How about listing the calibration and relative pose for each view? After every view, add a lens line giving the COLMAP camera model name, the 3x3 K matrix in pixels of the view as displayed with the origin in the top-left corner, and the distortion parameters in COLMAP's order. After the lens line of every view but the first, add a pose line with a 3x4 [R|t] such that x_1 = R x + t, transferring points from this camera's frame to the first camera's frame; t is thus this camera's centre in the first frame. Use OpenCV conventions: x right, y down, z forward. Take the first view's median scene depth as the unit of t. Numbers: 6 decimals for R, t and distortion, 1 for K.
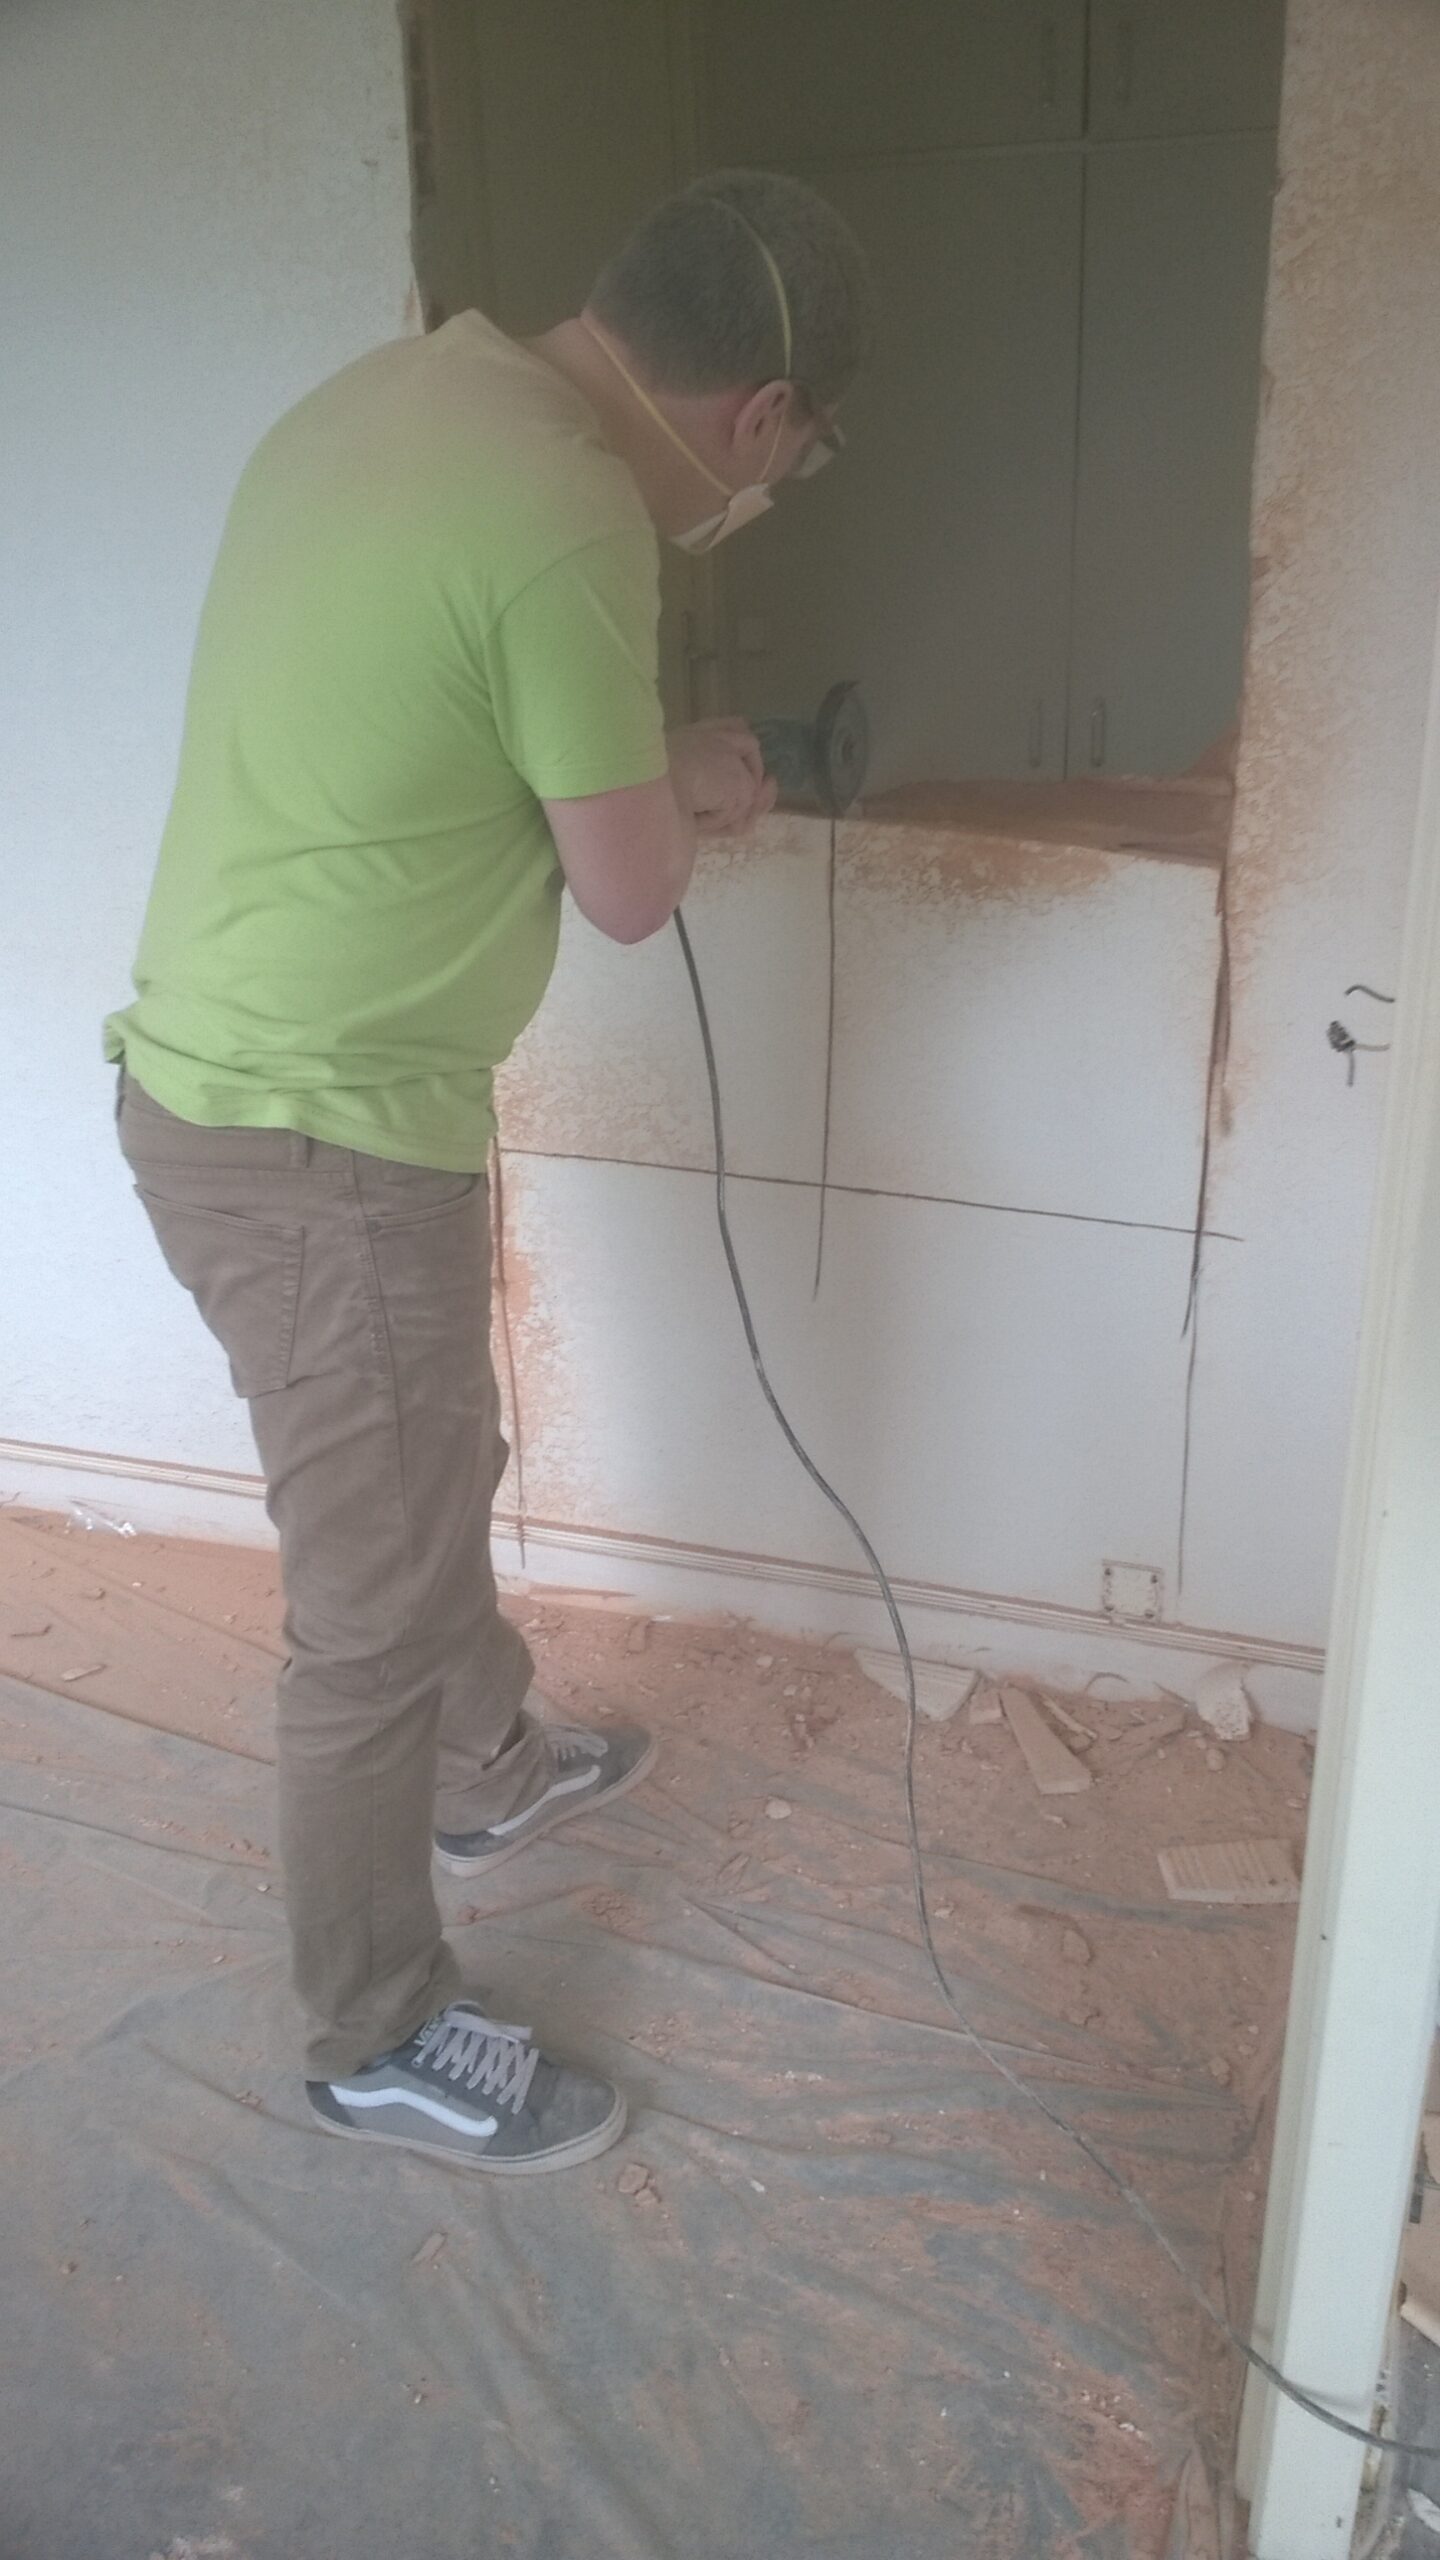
lens RADIAL K [[1935.8, 0, 720.0], [0, 1935.8, 1280.0], [0, 0, 1]] dist [0.049312, -0.143471]
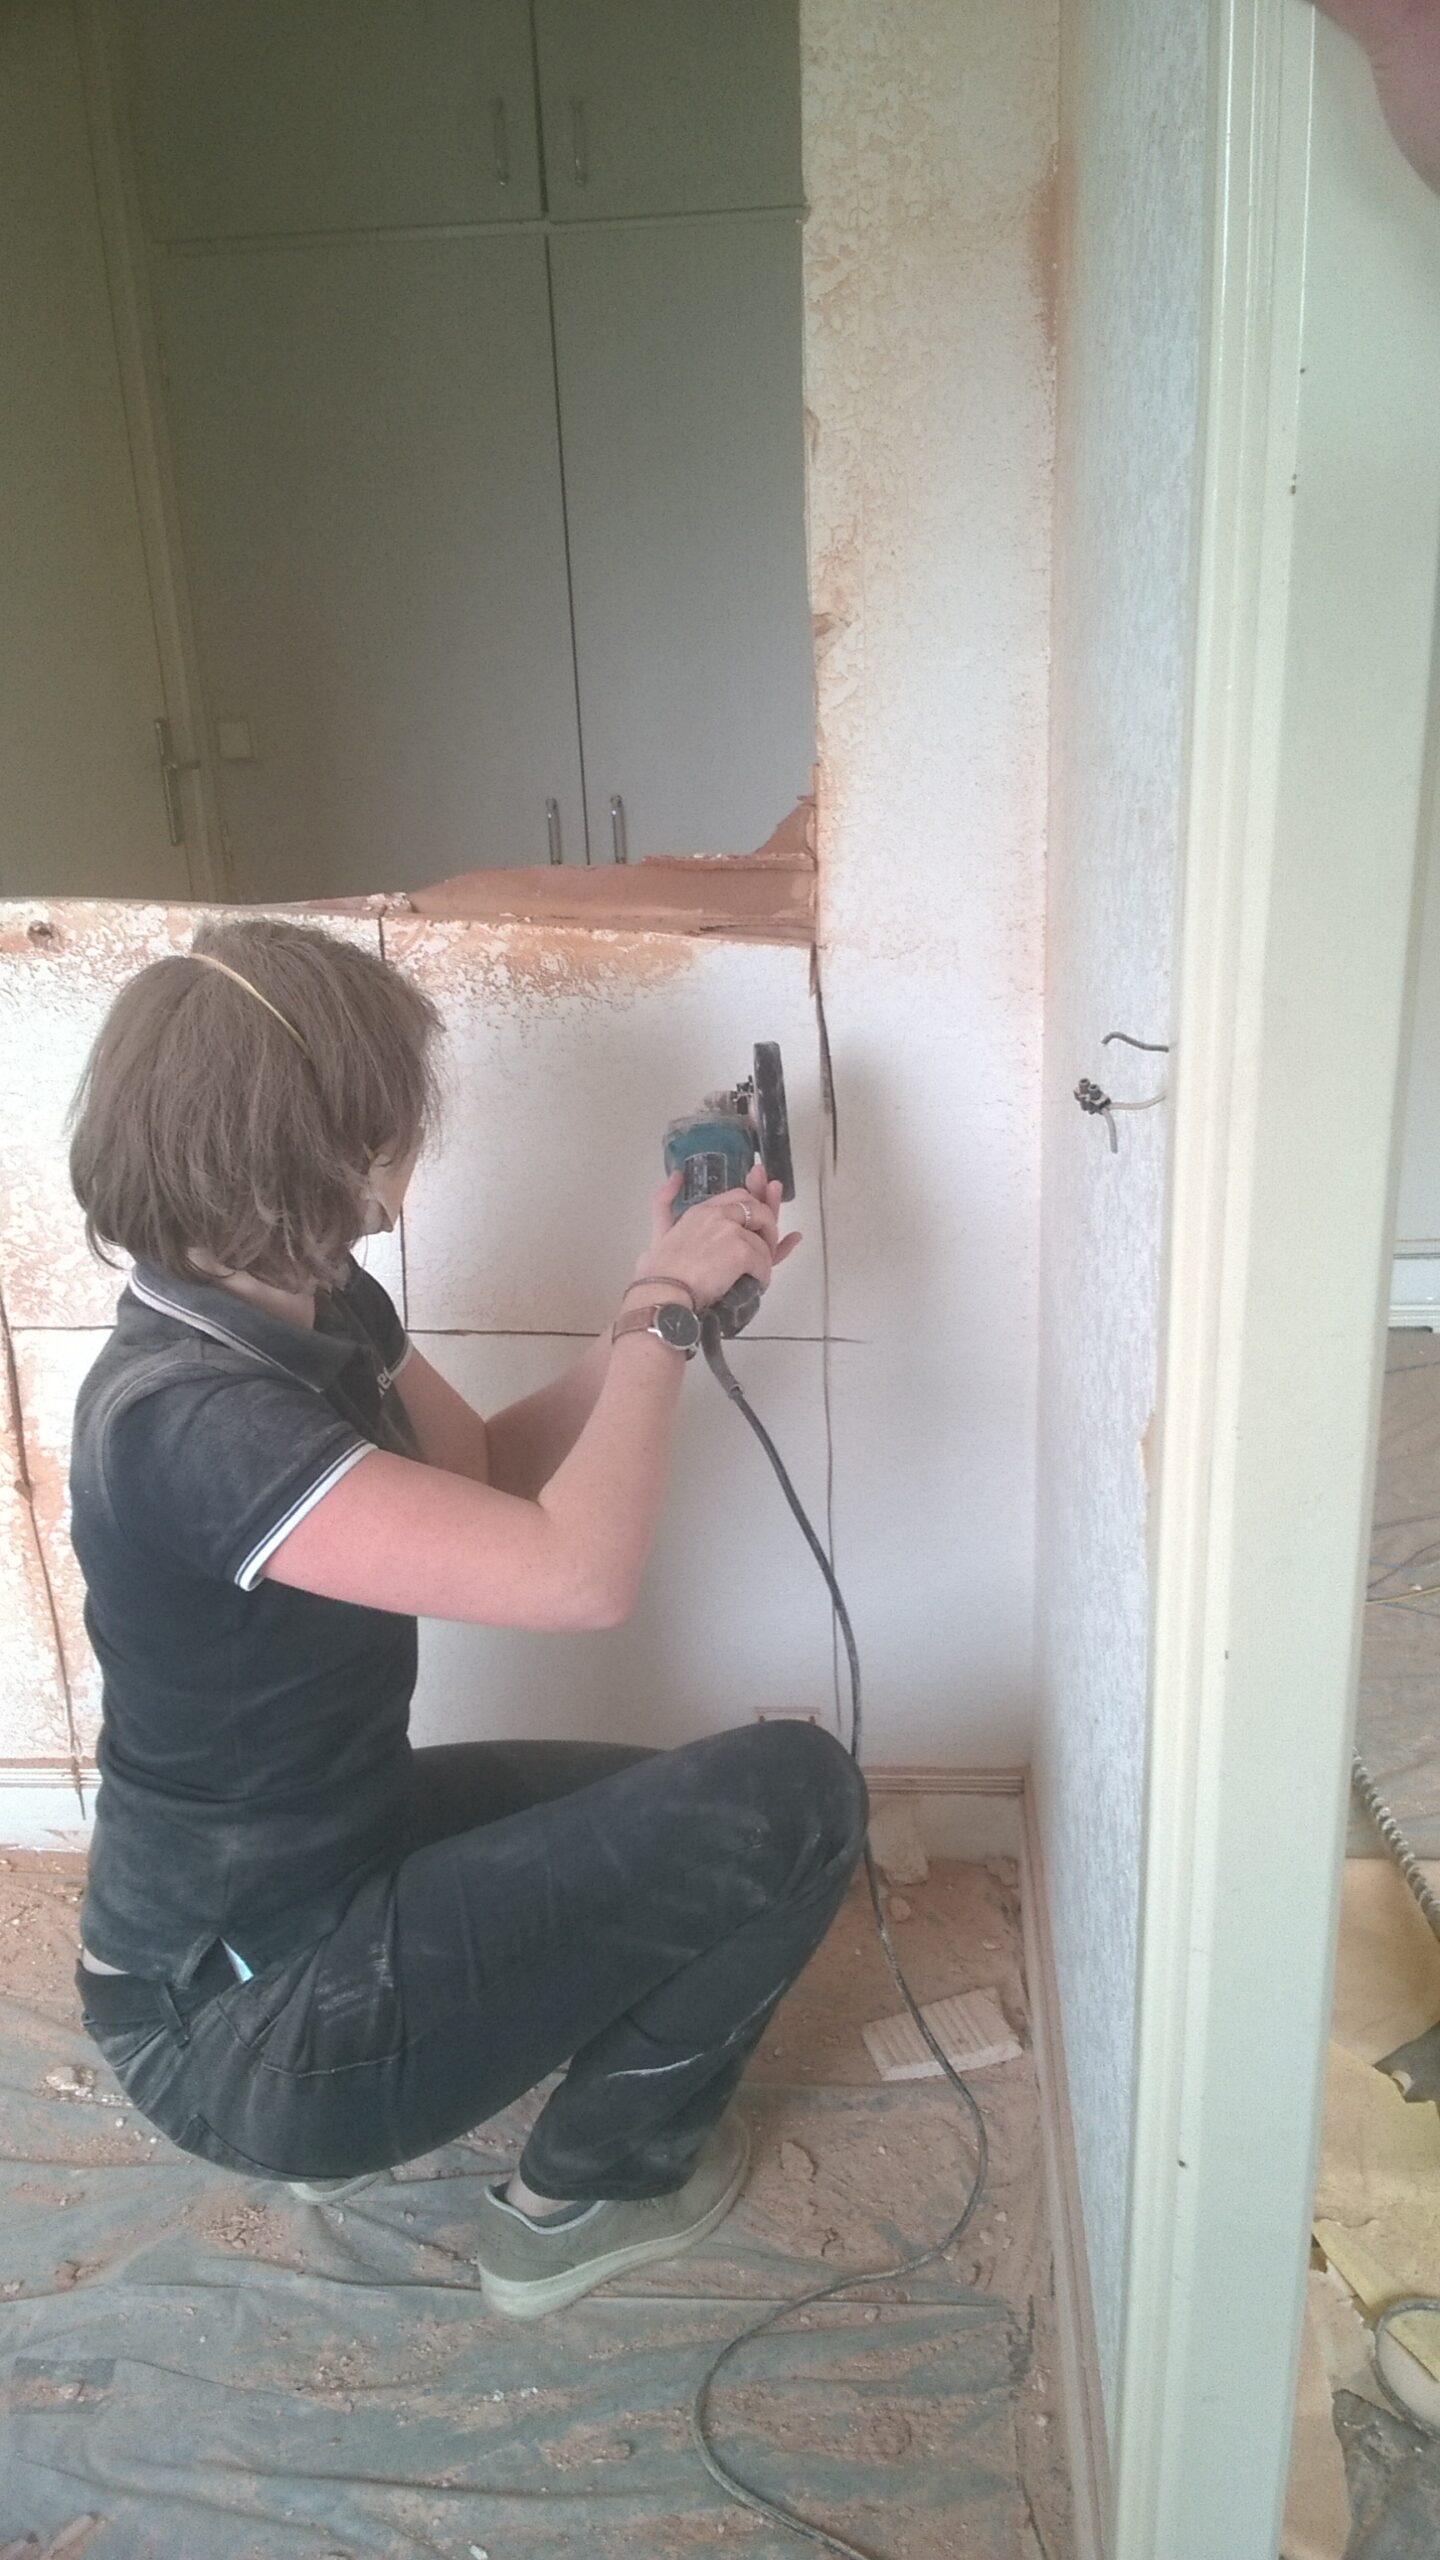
lens RADIAL K [[1935.8, 0, 720.0], [0, 1935.8, 1280.0], [0, 0, 1]] dist [0.049312, -0.143471]
pose [[0.962803, -0.098079, 0.251776, -0.035514], [0.114433, 0.992115, -0.051123, -0.012751], [-0.244776, 0.078033, 0.966434, 0.139373]]
